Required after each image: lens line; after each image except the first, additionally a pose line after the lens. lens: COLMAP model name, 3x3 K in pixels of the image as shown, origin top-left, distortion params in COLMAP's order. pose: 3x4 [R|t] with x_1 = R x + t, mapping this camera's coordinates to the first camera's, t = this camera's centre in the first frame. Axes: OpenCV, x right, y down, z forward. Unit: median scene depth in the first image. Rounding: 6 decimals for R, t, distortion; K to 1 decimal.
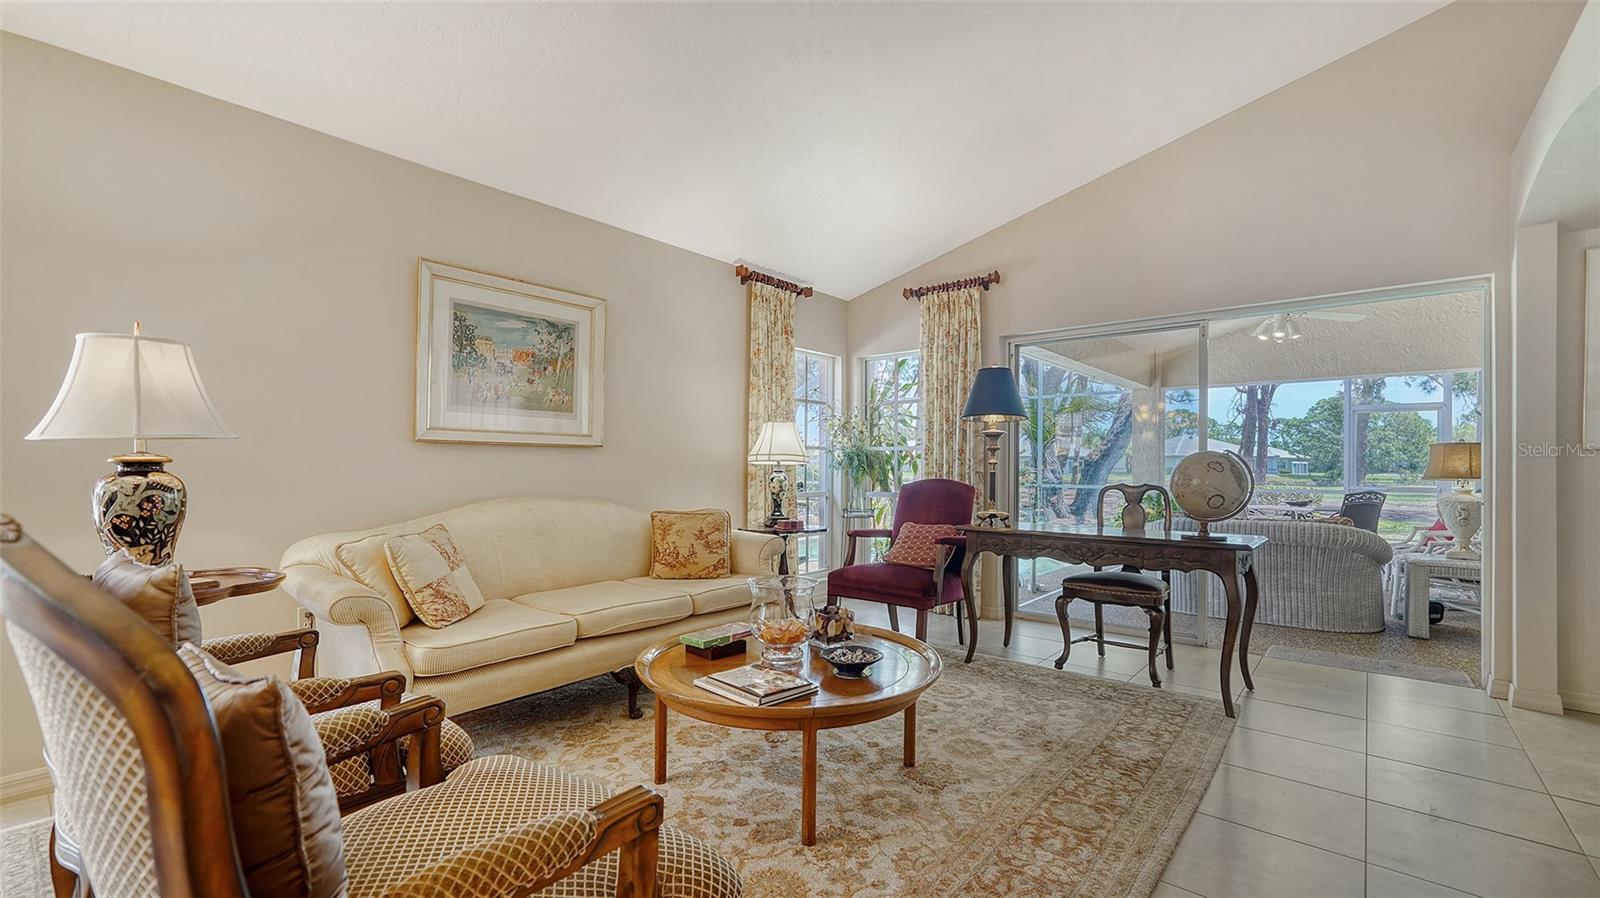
lens RADIAL K [[683.3, 0, 799.4], [0, 683.3, 462.9], [0, 0, 1]] dist [0.011873, 0.000829]
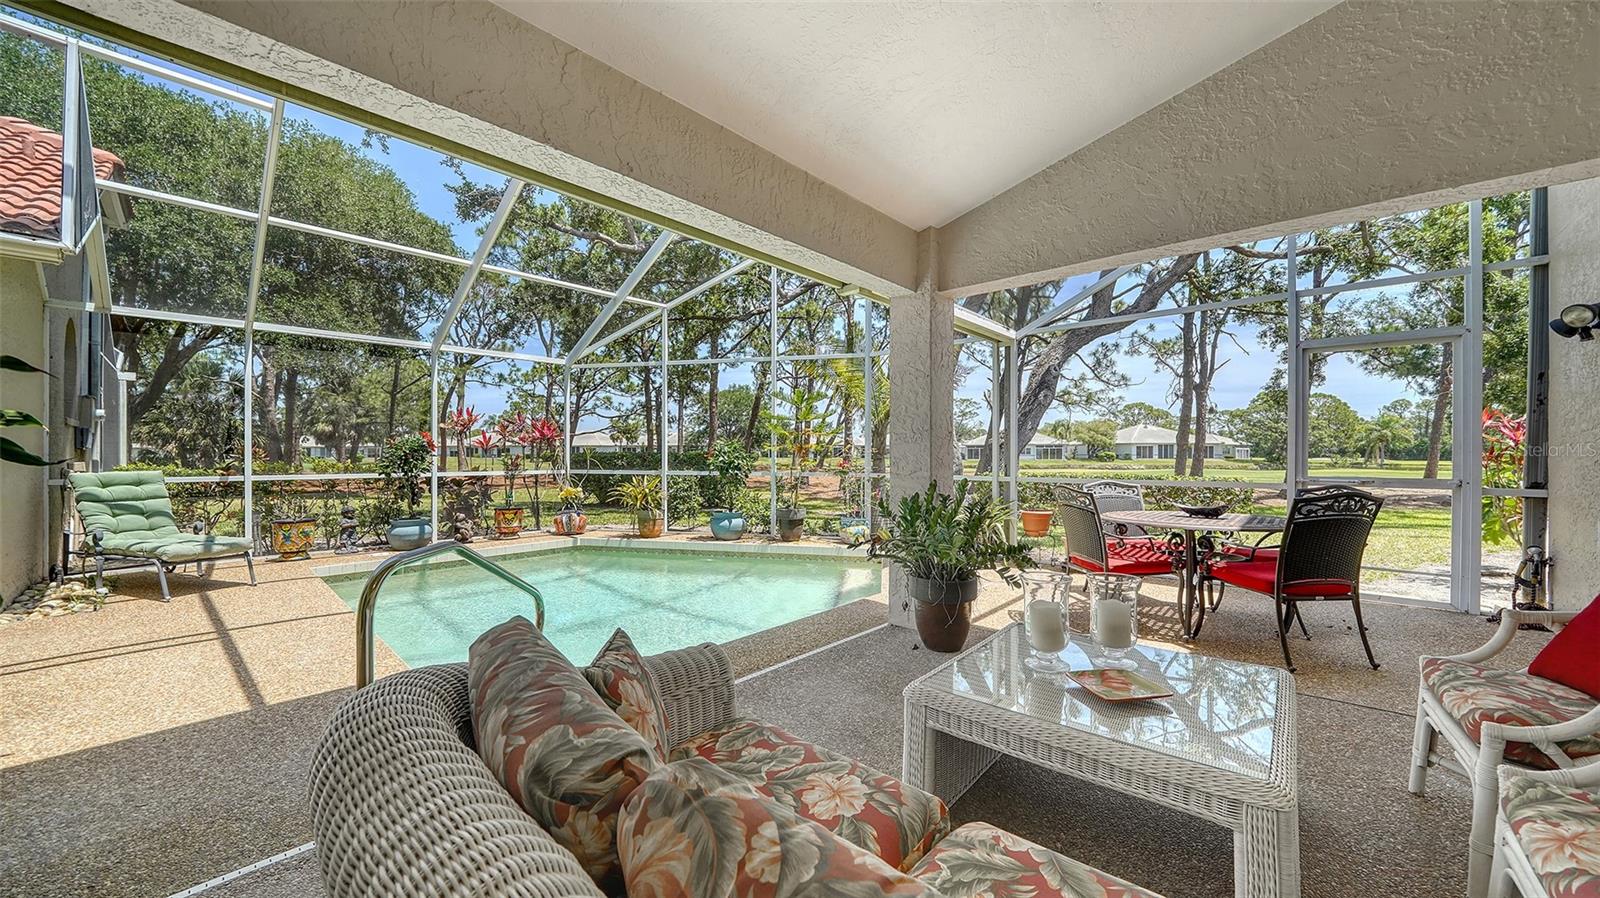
lens RADIAL K [[583.8, 0, 803.7], [0, 583.8, 453.6], [0, 0, 1]] dist [-0.003607, -0.000153]
pose [[0.999826, -0.004758, -0.018038, 0.815537], [0.004827, 0.999981, 0.003766, 0.020720], [0.018020, -0.003853, 0.999830, 1.046119]]
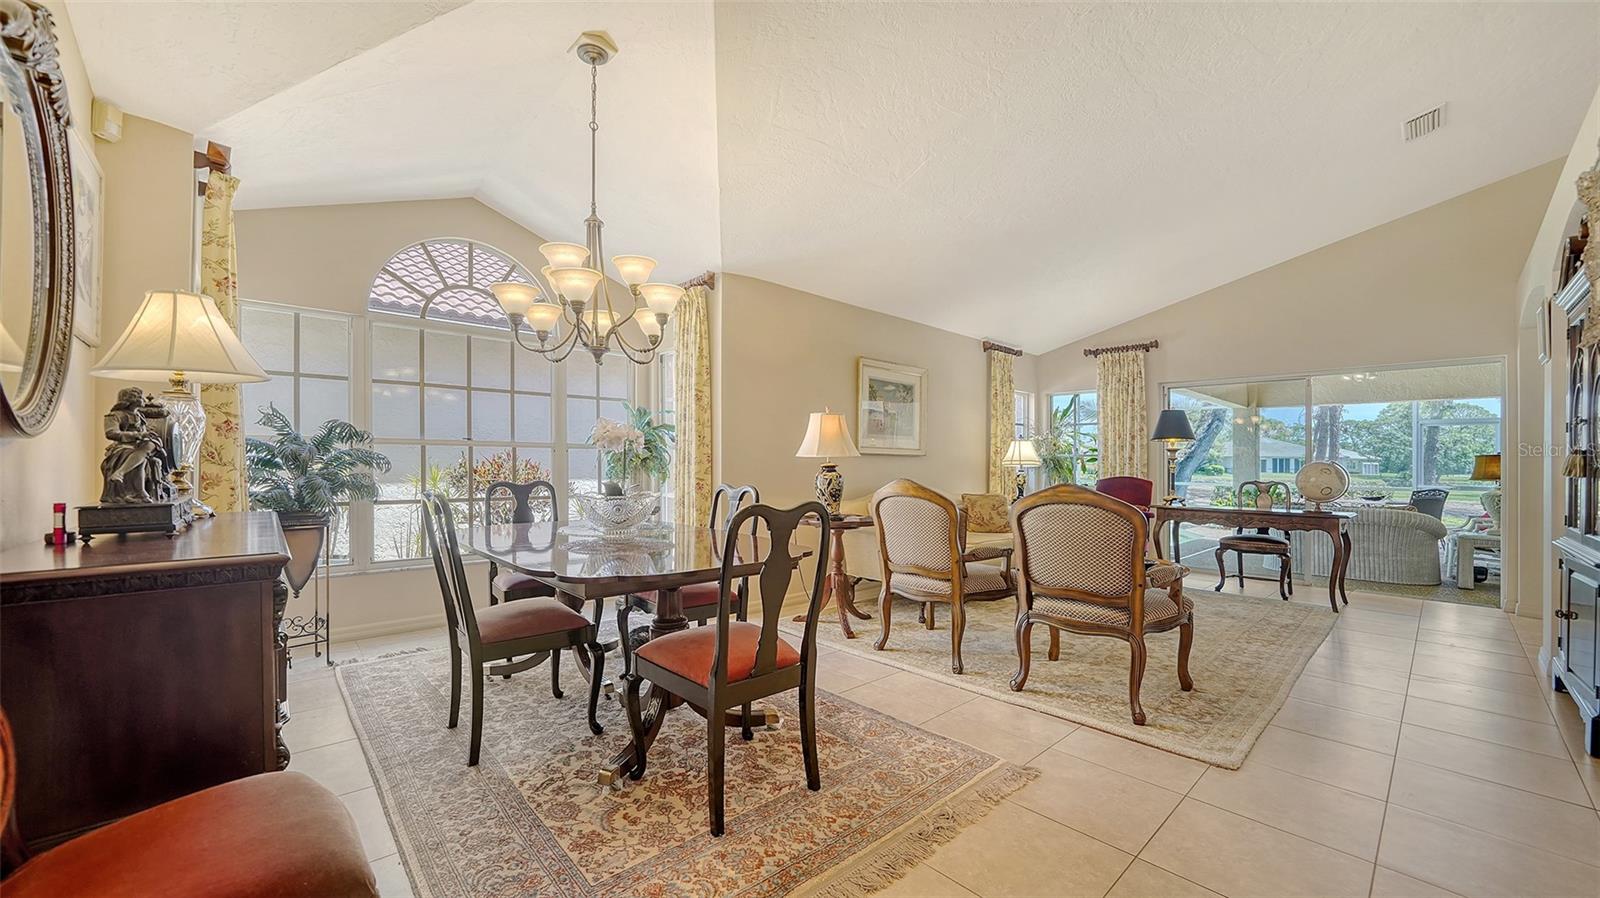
lens RADIAL K [[605.9, 0, 797.1], [0, 605.9, 453.9], [0, 0, 1]] dist [-0.002932, -0.000655]
pose [[0.991551, 0.004722, -0.129628, -0.332564], [-0.006073, 0.999931, -0.010026, -0.009155], [0.129572, 0.010729, 0.991512, -0.440566]]
